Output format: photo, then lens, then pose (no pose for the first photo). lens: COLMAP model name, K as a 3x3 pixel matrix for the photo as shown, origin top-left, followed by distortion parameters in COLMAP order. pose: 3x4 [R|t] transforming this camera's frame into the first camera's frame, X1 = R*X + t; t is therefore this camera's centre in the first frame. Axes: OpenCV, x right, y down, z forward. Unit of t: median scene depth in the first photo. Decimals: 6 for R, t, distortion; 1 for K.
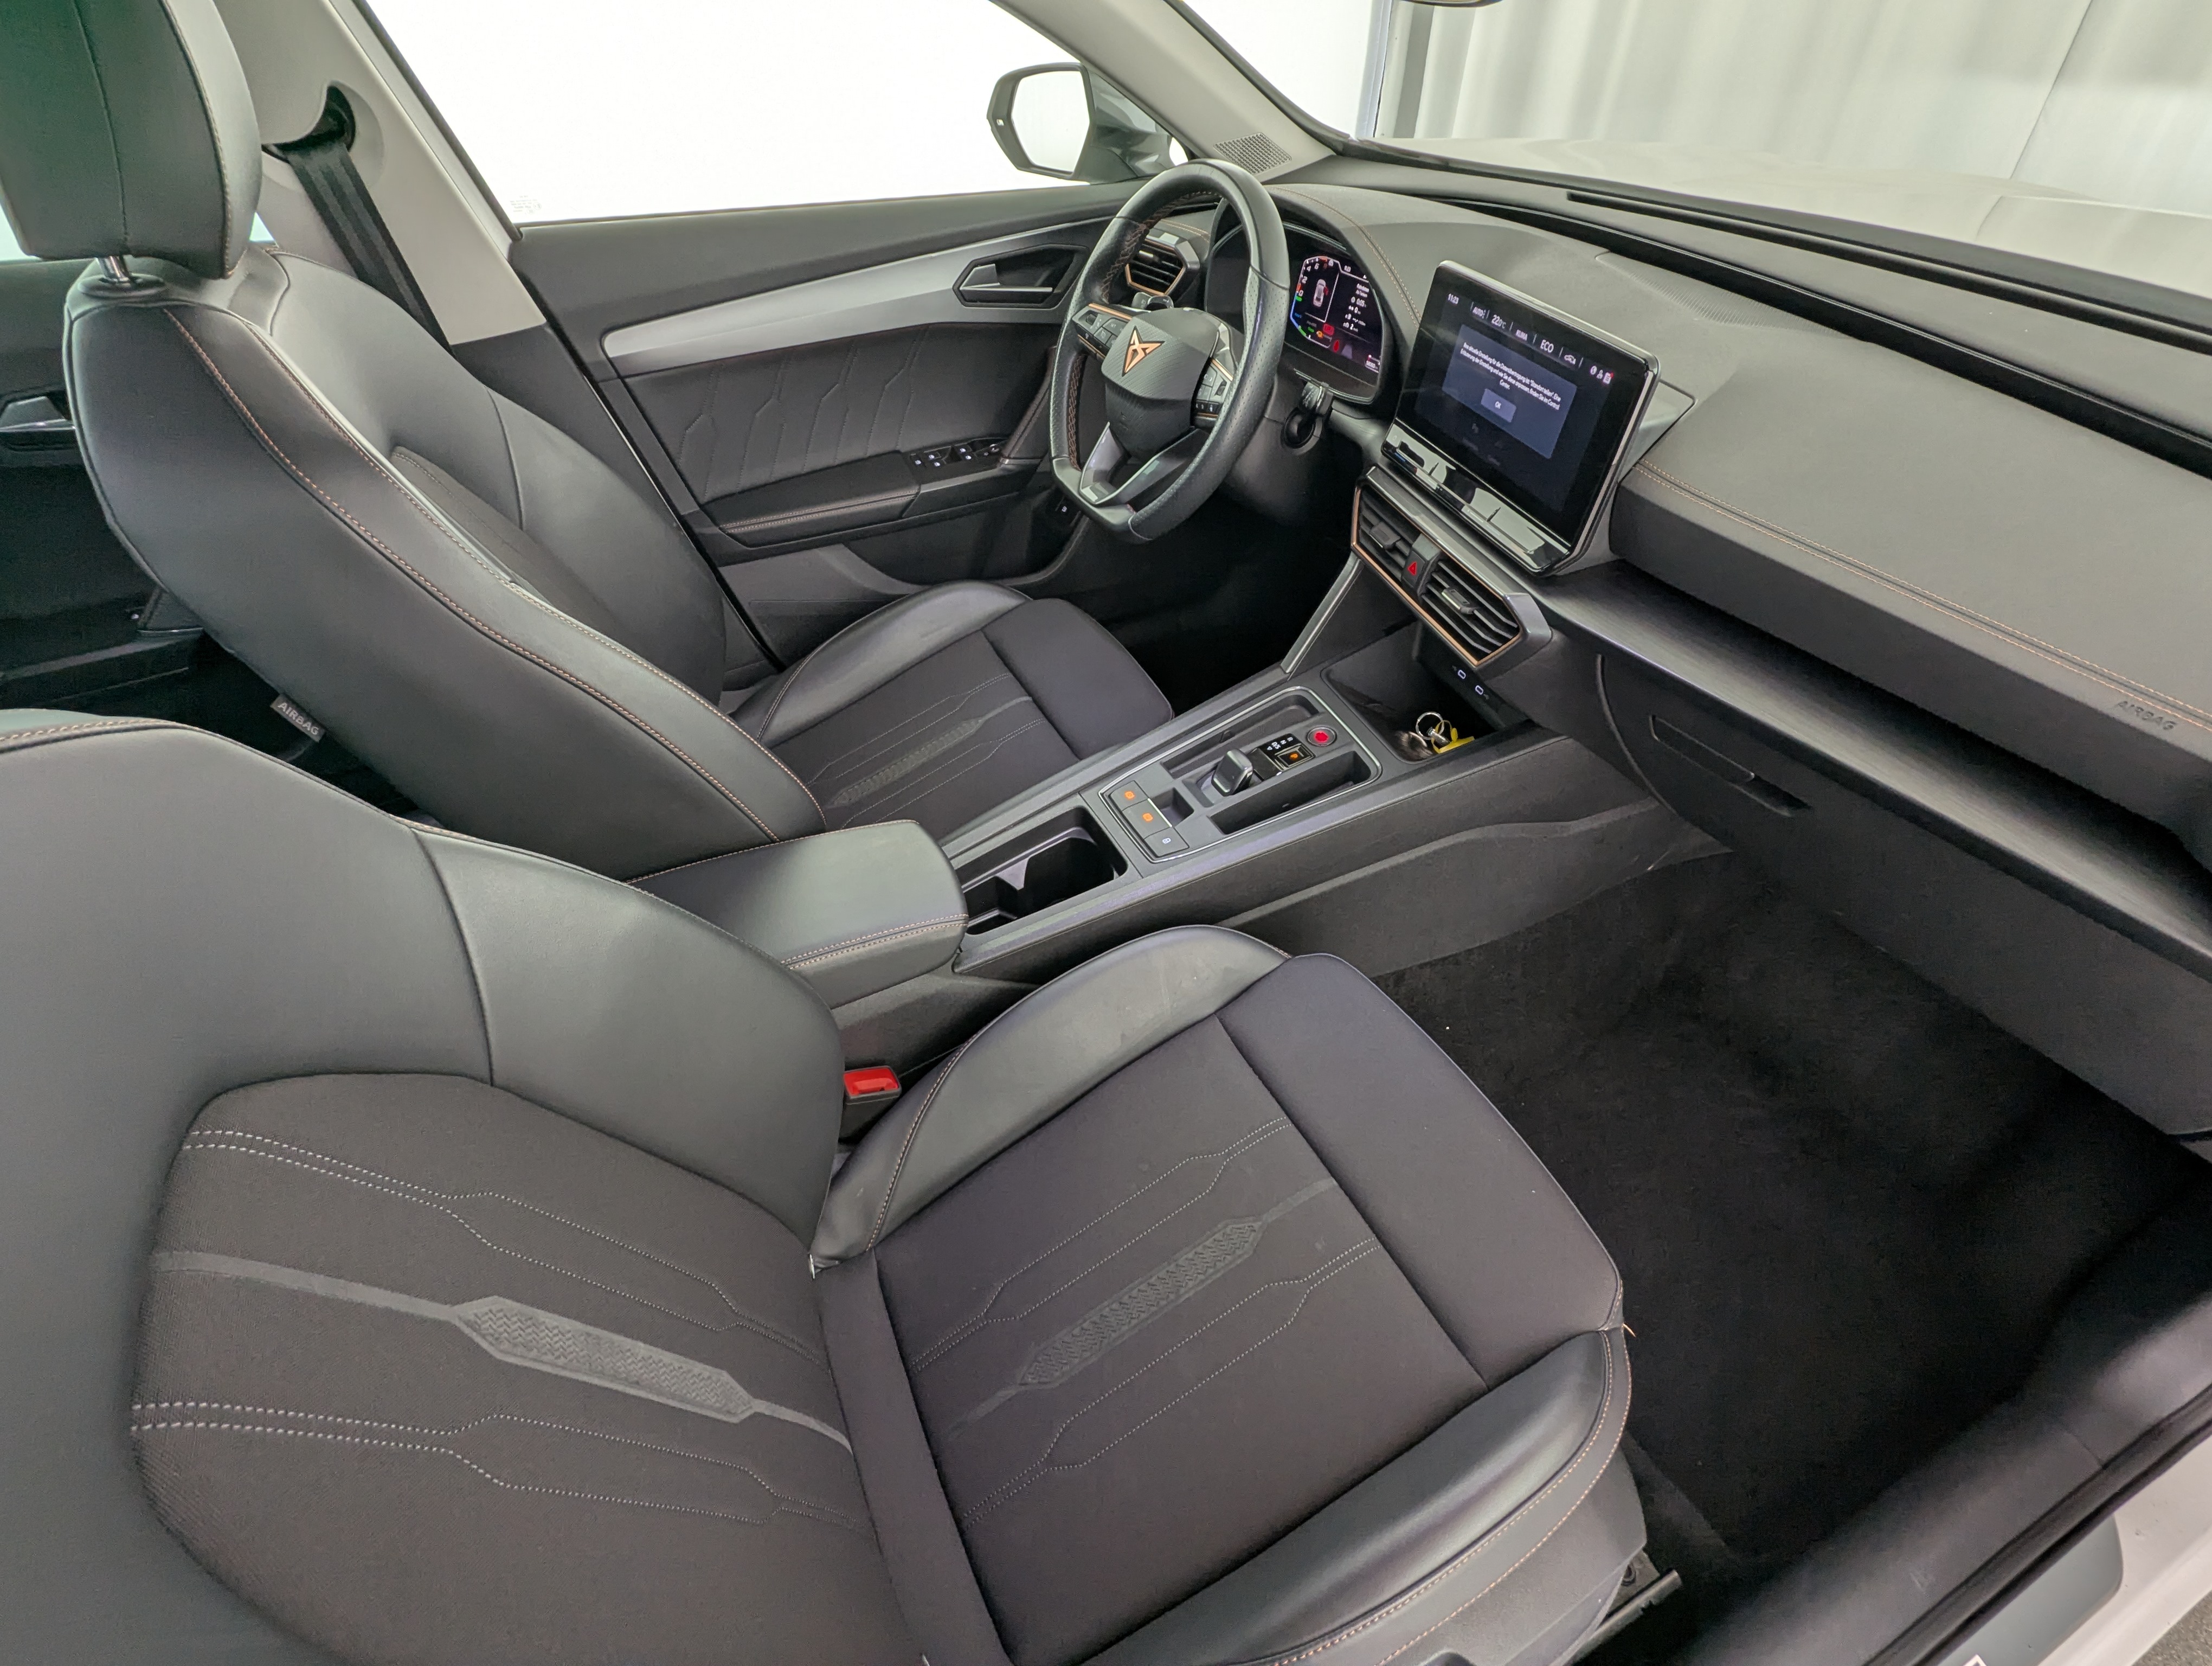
lens RADIAL K [[1051.8, 0, 1106.0], [0, 1051.8, 833.0], [0, 0, 1]] dist [-0.001901, 0.001481]
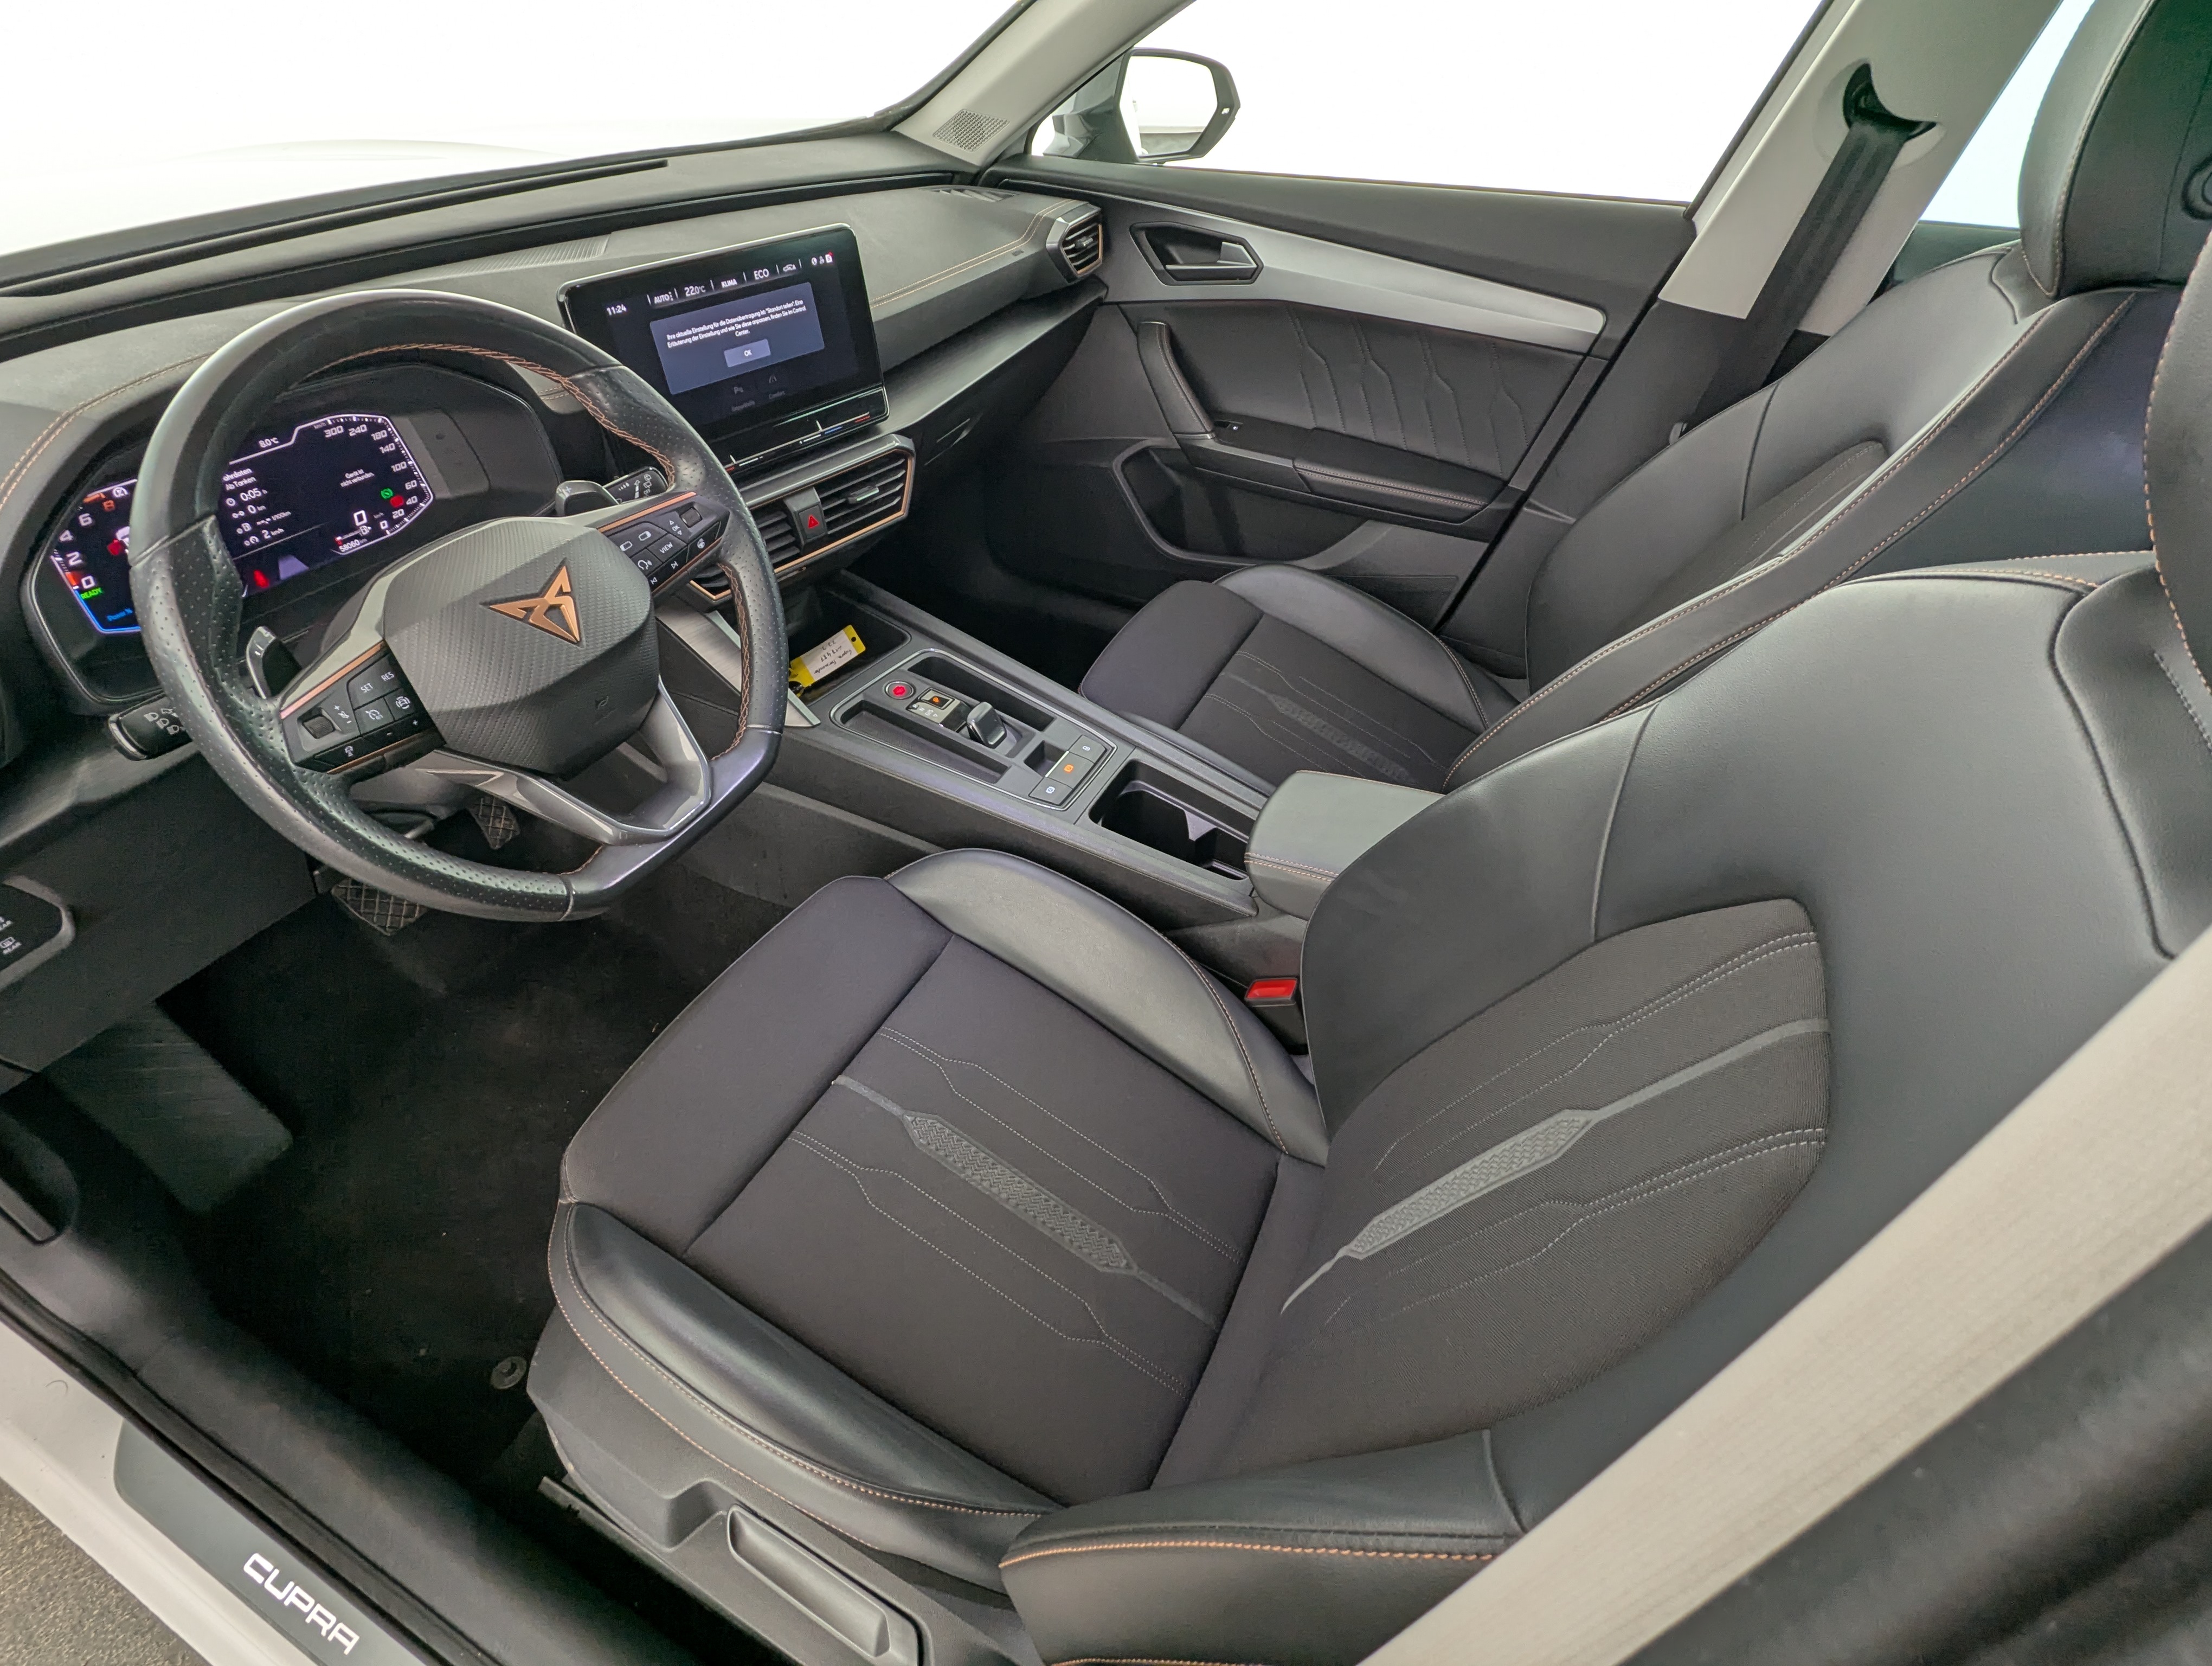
lens RADIAL K [[1051.8, 0, 1106.0], [0, 1051.8, 833.0], [0, 0, 1]] dist [-0.001901, 0.001481]
pose [[-0.606305, -0.525638, 0.596741, -0.613840], [0.512983, 0.314876, 0.798562, -0.777577], [-0.607654, 0.790290, 0.078732, 0.922755]]
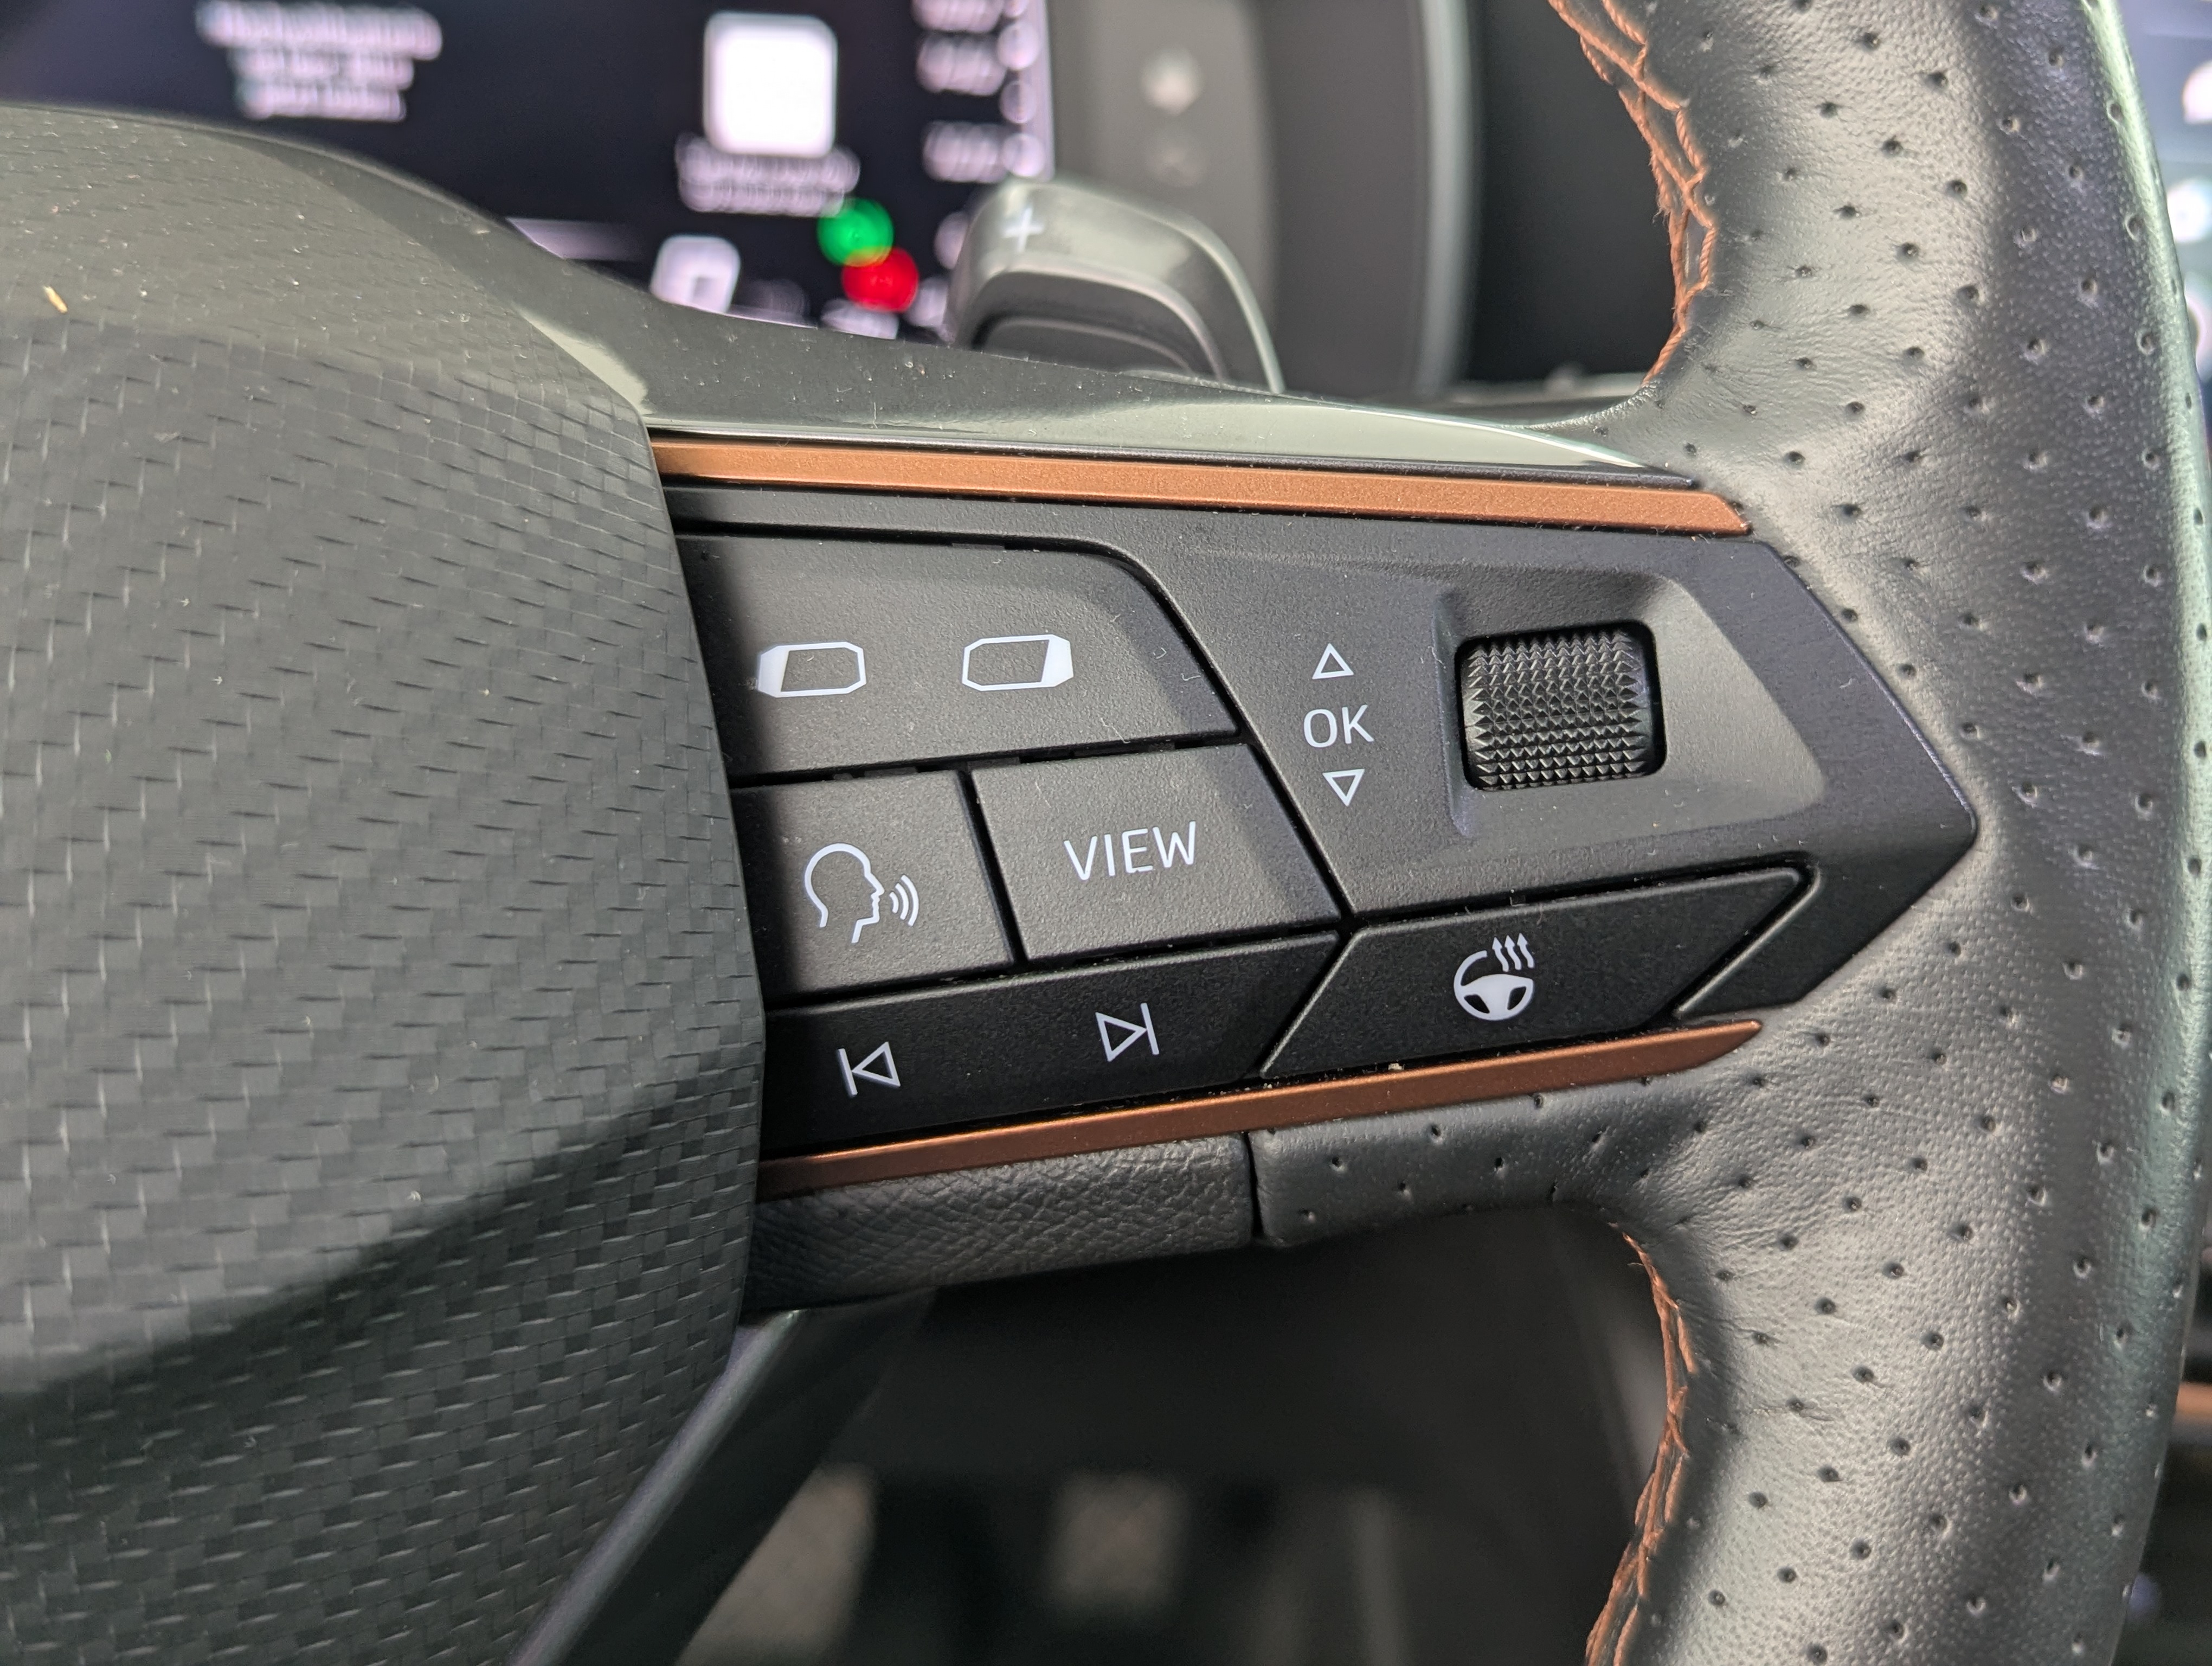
lens RADIAL K [[2322.0, 0, 1106.0], [0, 2322.0, 833.0], [0, 0, 1]] dist [0.046366, -0.035858]
pose [[0.376173, -0.345546, 0.859705, -0.036401], [0.566256, 0.820153, 0.081877, -0.435428], [-0.733382, 0.456013, 0.504186, 0.930845]]
